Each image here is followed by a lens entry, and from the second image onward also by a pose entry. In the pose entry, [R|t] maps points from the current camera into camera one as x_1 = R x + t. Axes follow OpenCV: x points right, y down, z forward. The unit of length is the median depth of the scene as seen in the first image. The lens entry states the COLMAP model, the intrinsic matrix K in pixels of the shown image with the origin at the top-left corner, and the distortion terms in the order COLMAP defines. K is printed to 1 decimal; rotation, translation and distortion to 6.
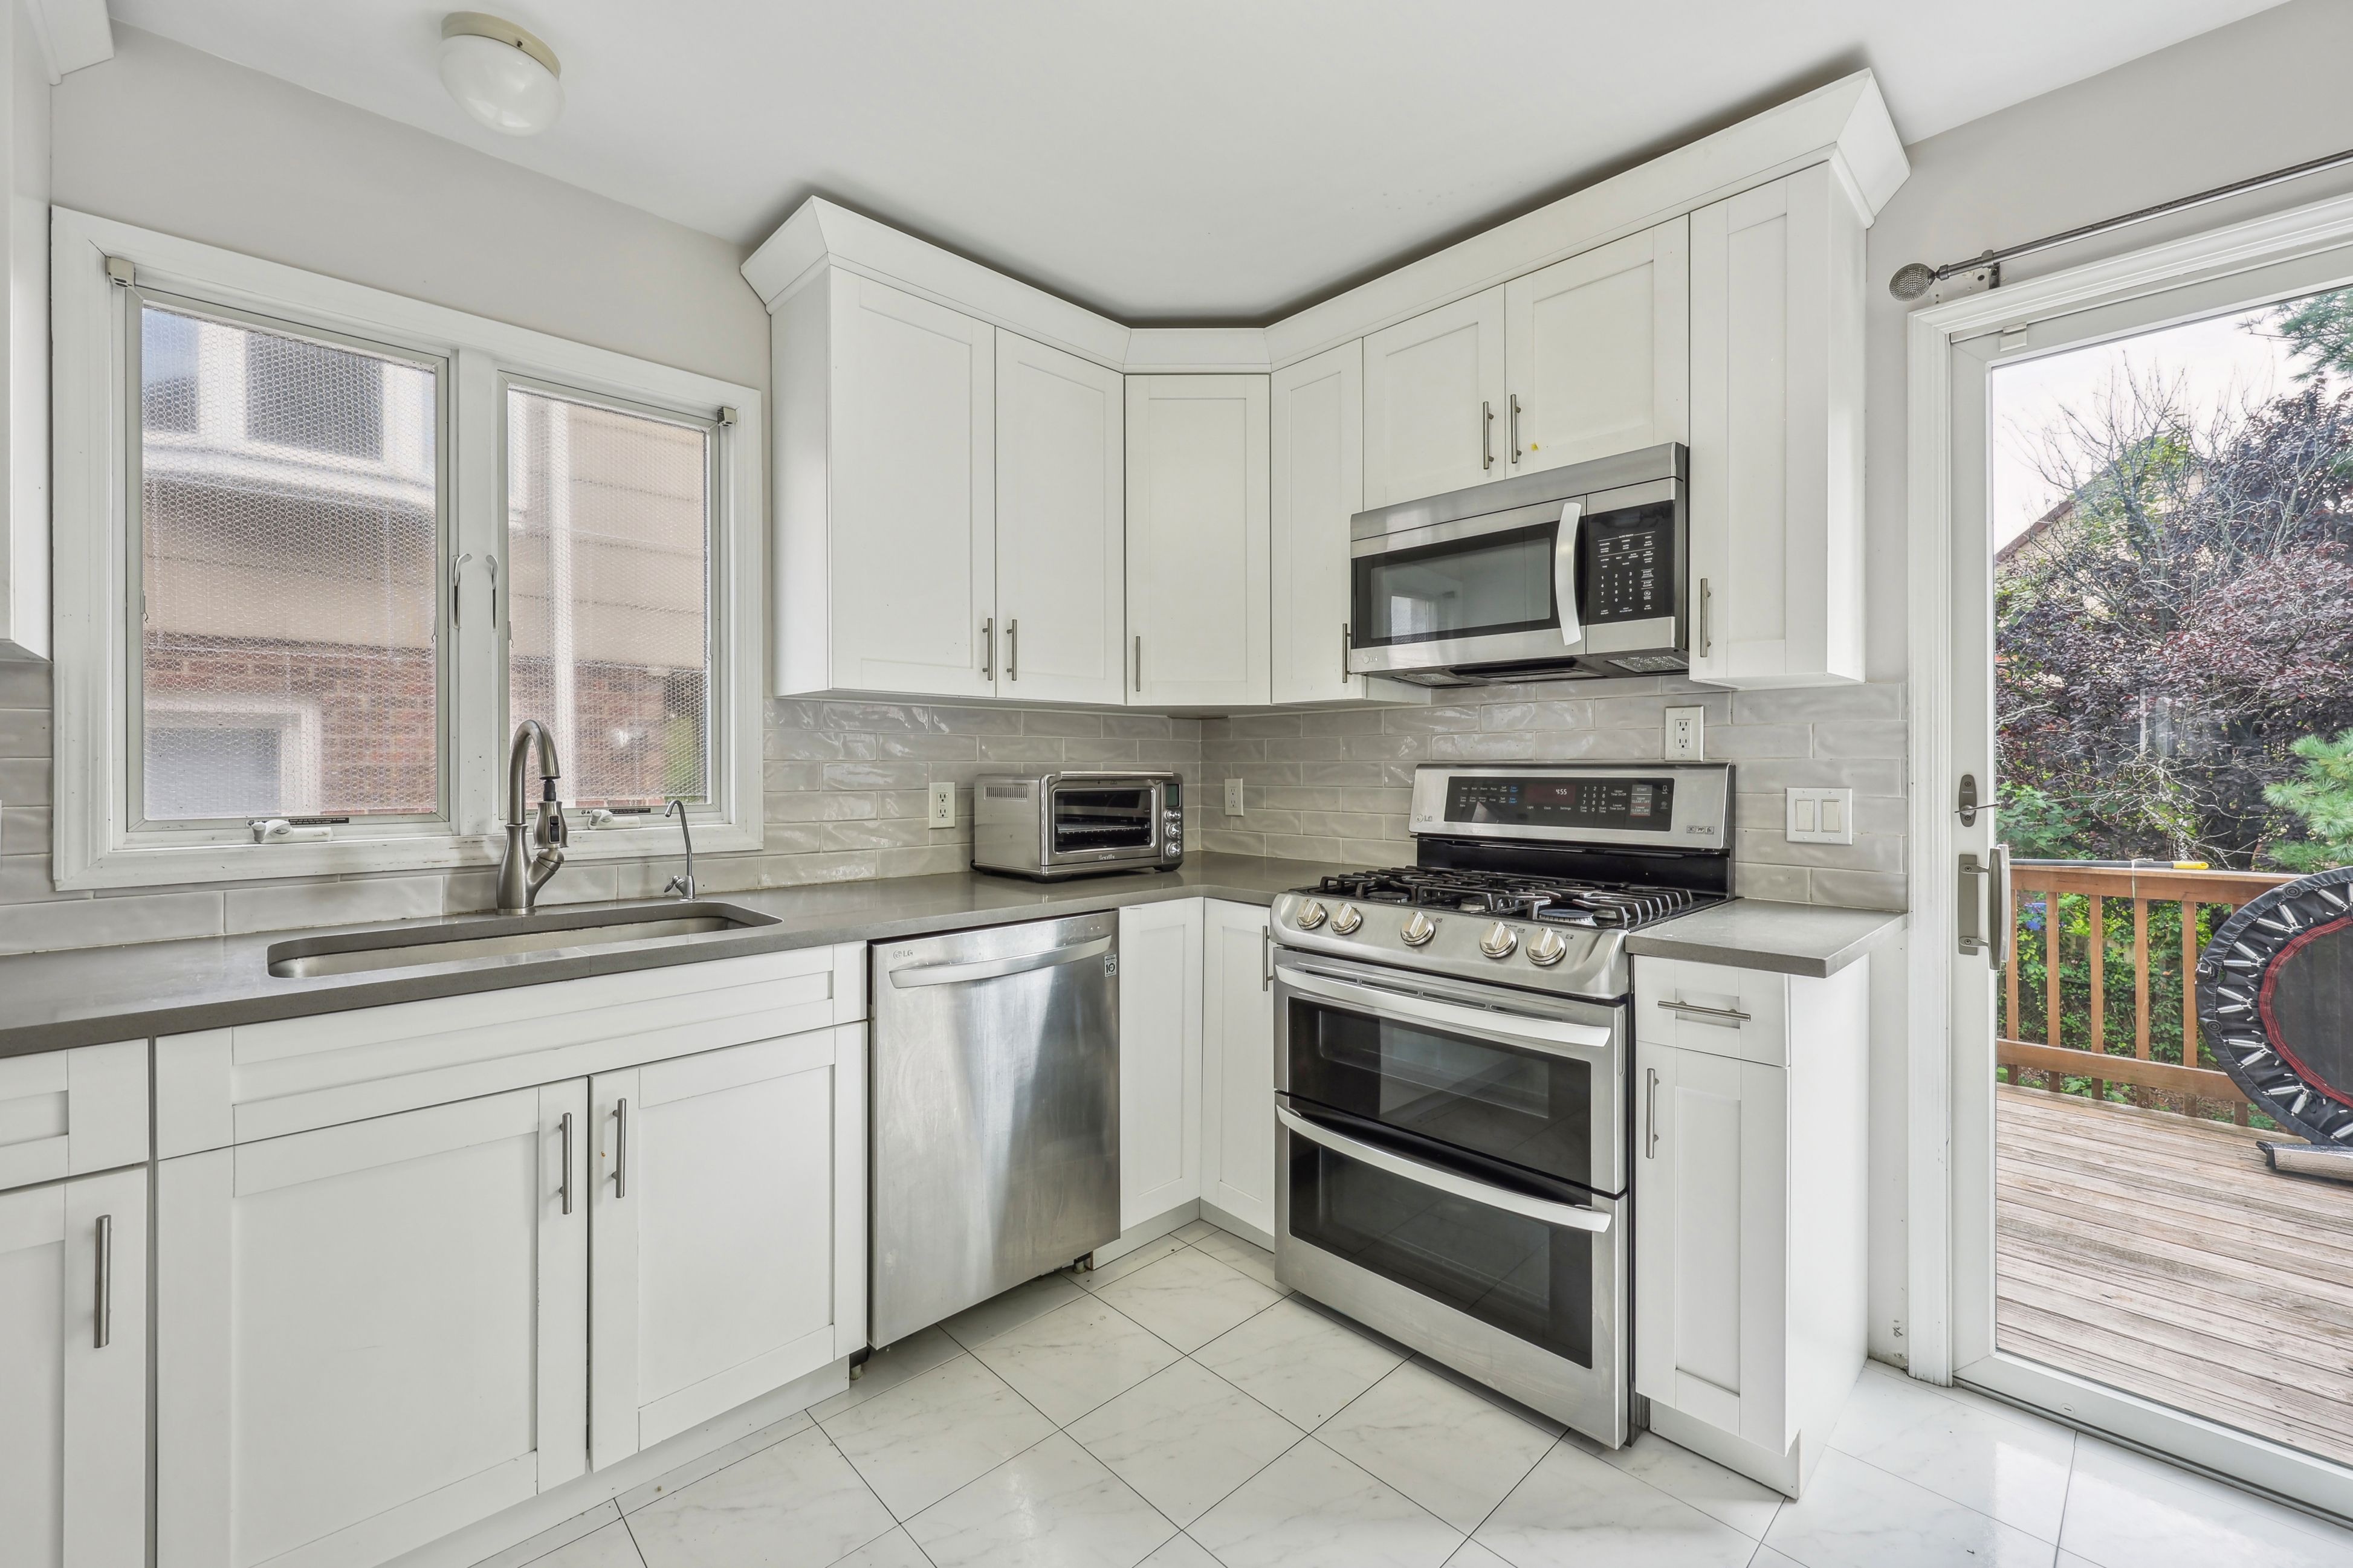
lens RADIAL K [[960.0, 0, 1183.1], [0, 960.0, 779.6], [0, 0, 1]] dist [-0.000199, -0.000116]
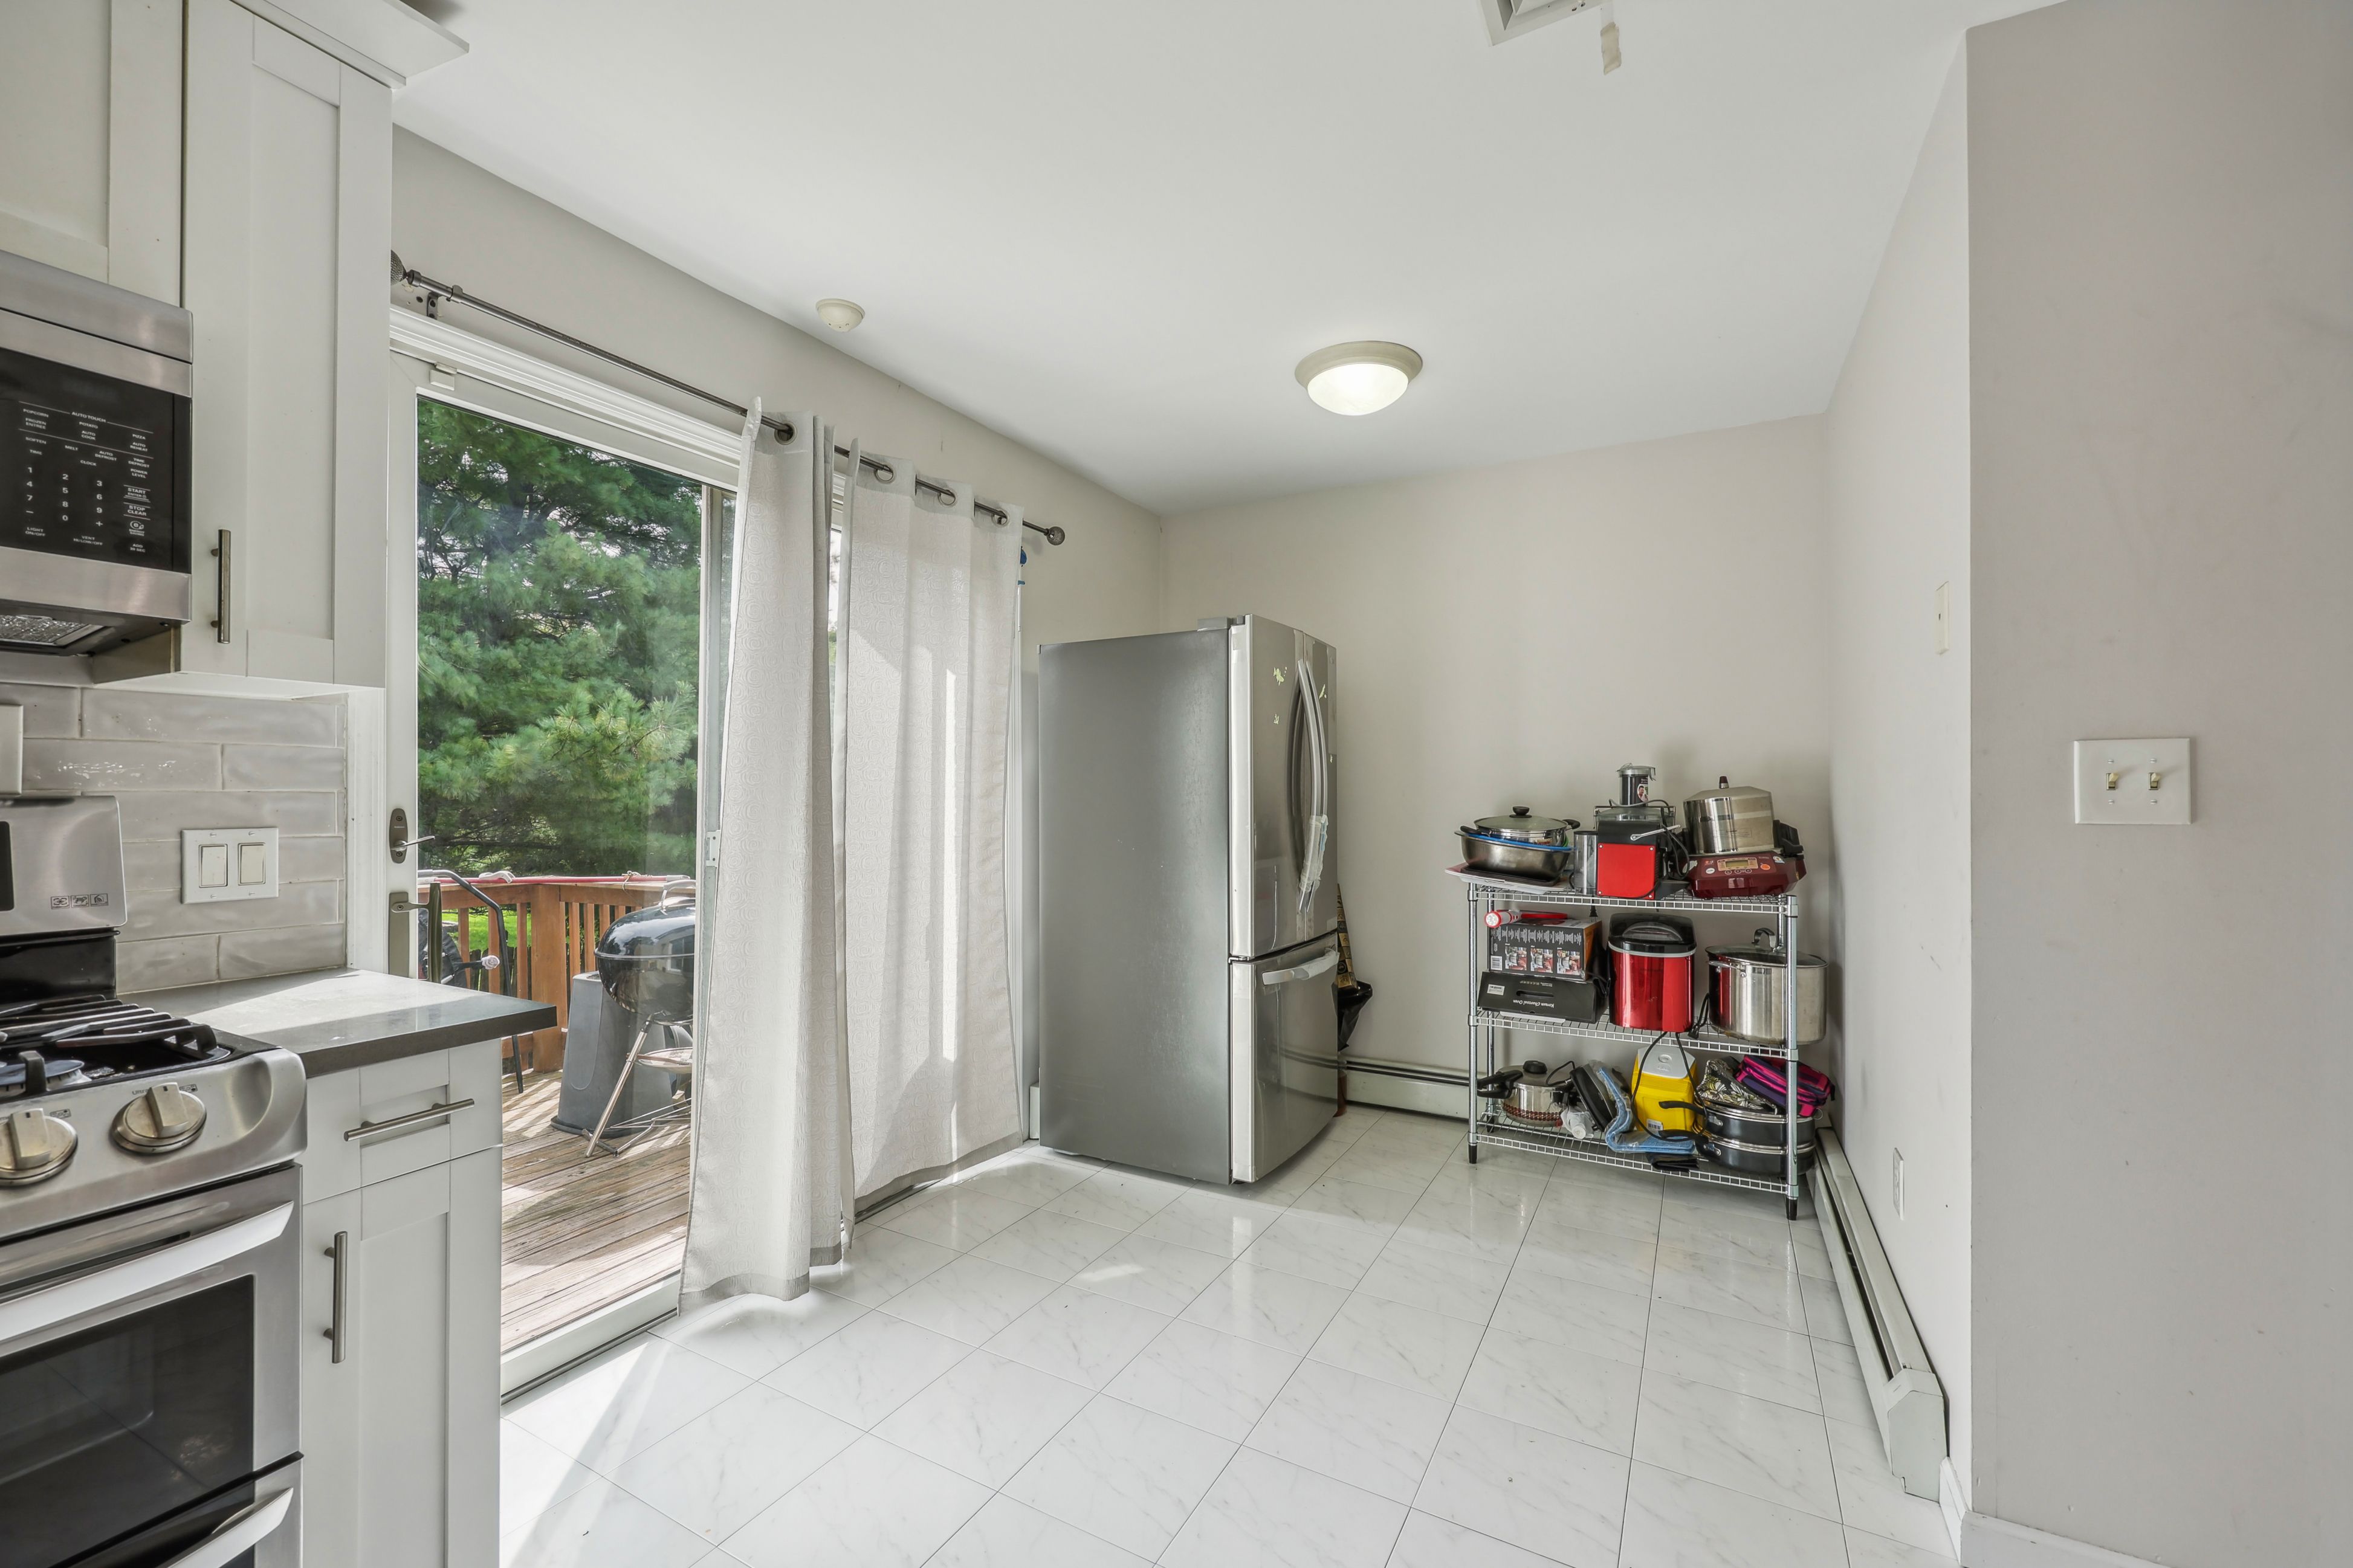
lens RADIAL K [[957.9, 0, 1176.7], [0, 957.9, 791.8], [0, 0, 1]] dist [0.000335, 0.000027]
pose [[-0.294897, 0.005699, 0.955512, -0.289883], [0.017827, 0.999841, -0.000461, -0.007102], [-0.955363, 0.016898, -0.294952, 0.498647]]
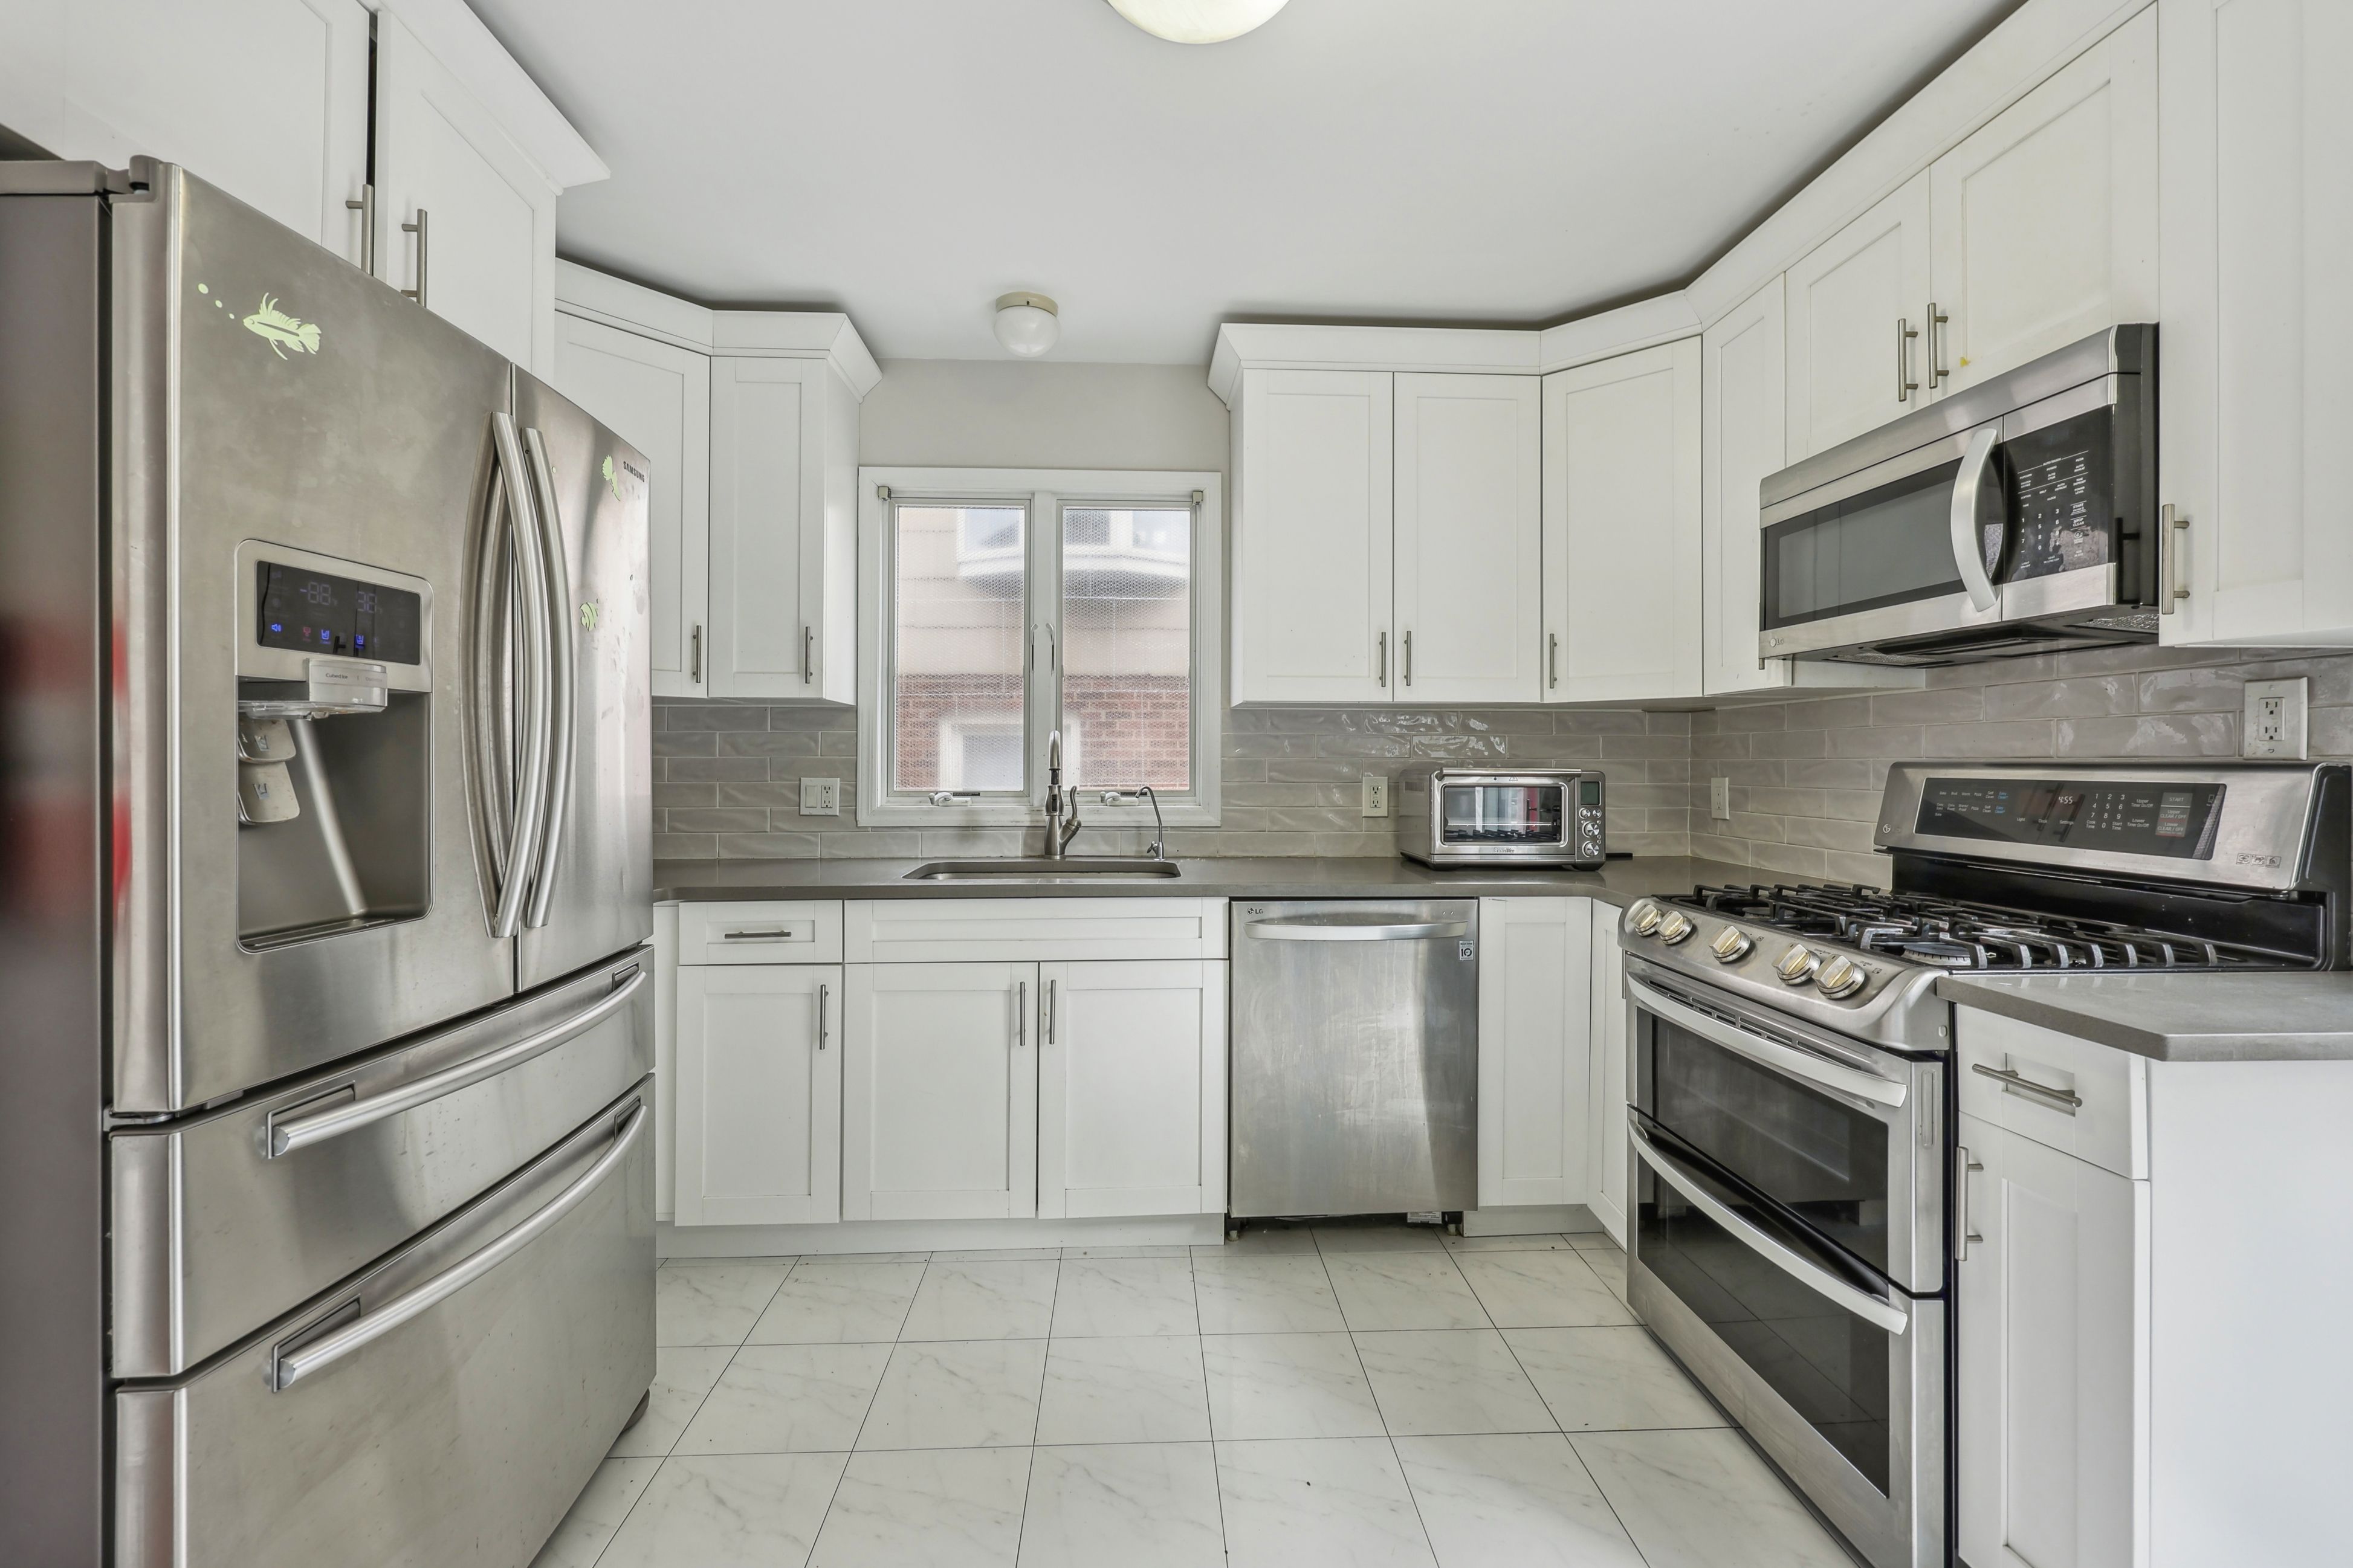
lens RADIAL K [[974.5, 0, 1179.0], [0, 974.5, 774.1], [0, 0, 1]] dist [-0.001984, 0.000215]
pose [[0.752219, 0.011788, -0.658808, 0.424021], [-0.012291, 0.999917, 0.003858, -0.002173], [0.658798, 0.005195, 0.752302, -0.026680]]
